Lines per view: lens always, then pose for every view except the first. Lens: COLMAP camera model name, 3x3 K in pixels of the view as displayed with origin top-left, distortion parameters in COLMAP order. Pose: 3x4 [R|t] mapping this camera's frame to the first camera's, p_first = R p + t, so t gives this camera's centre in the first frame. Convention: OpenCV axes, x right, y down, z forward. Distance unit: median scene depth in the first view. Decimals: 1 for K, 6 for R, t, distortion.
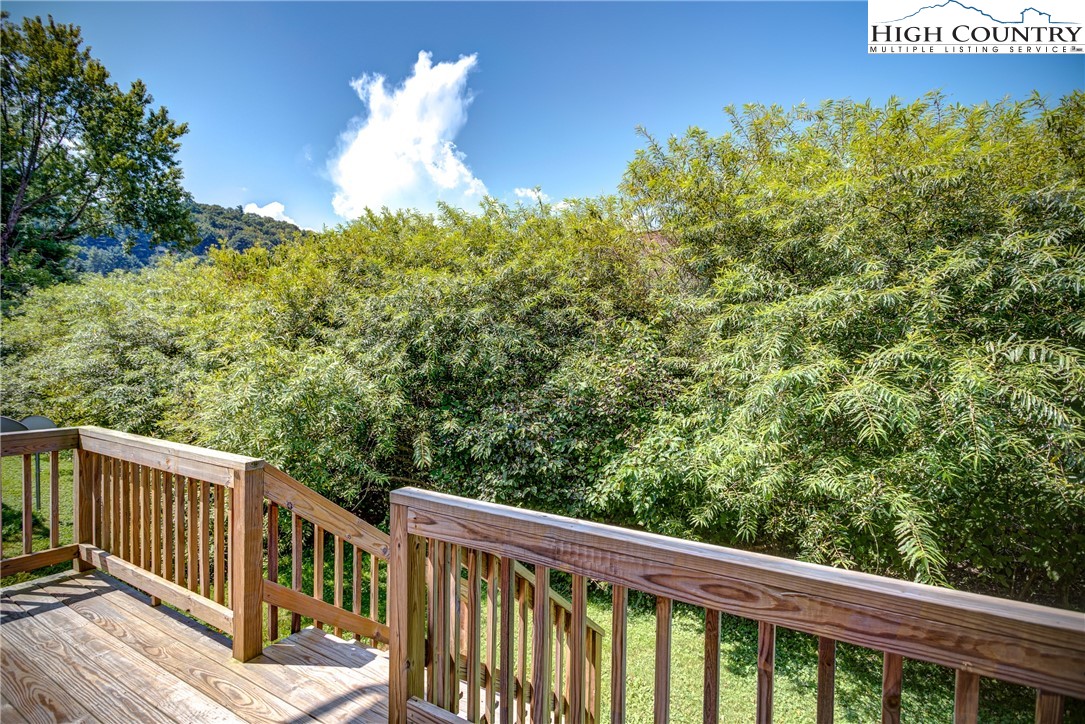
lens RADIAL K [[537.4, 0, 547.9], [0, 537.4, 360.7], [0, 0, 1]] dist [-0.003938, 0.001434]
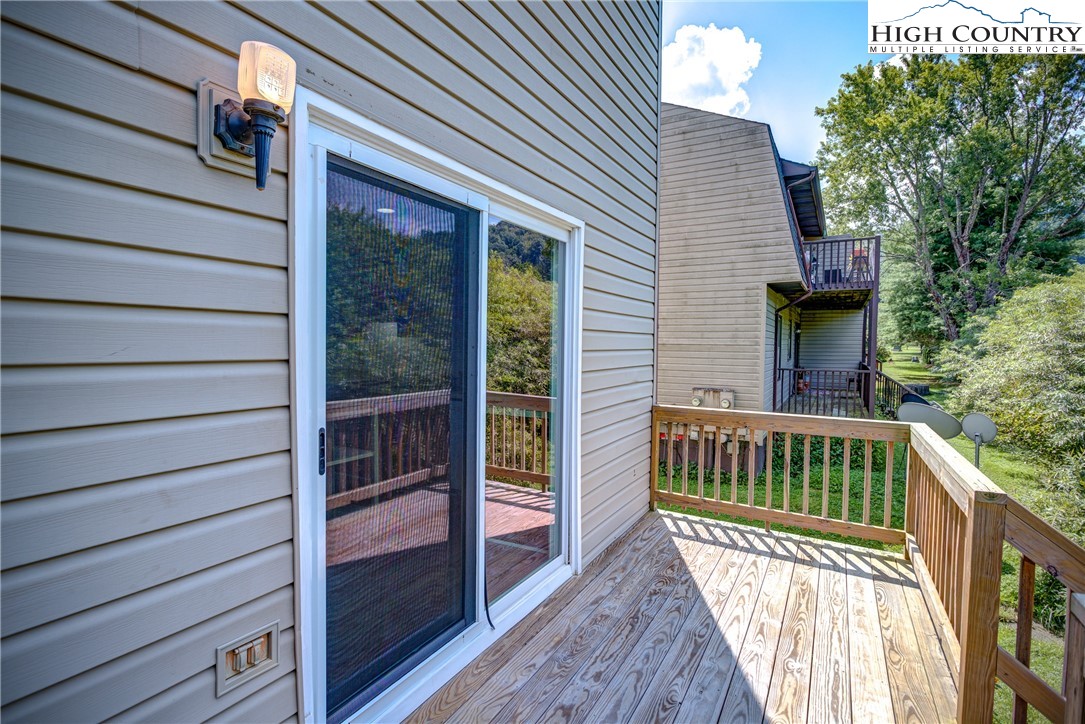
lens RADIAL K [[531.5, 0, 542.5], [0, 531.5, 362.0], [0, 0, 1]] dist [0.002535, 0.000483]
pose [[0.006719, 0.021068, -0.999755, 0.119283], [-0.022348, 0.999531, 0.020913, -0.002599], [0.999728, 0.022202, 0.007186, 0.178438]]
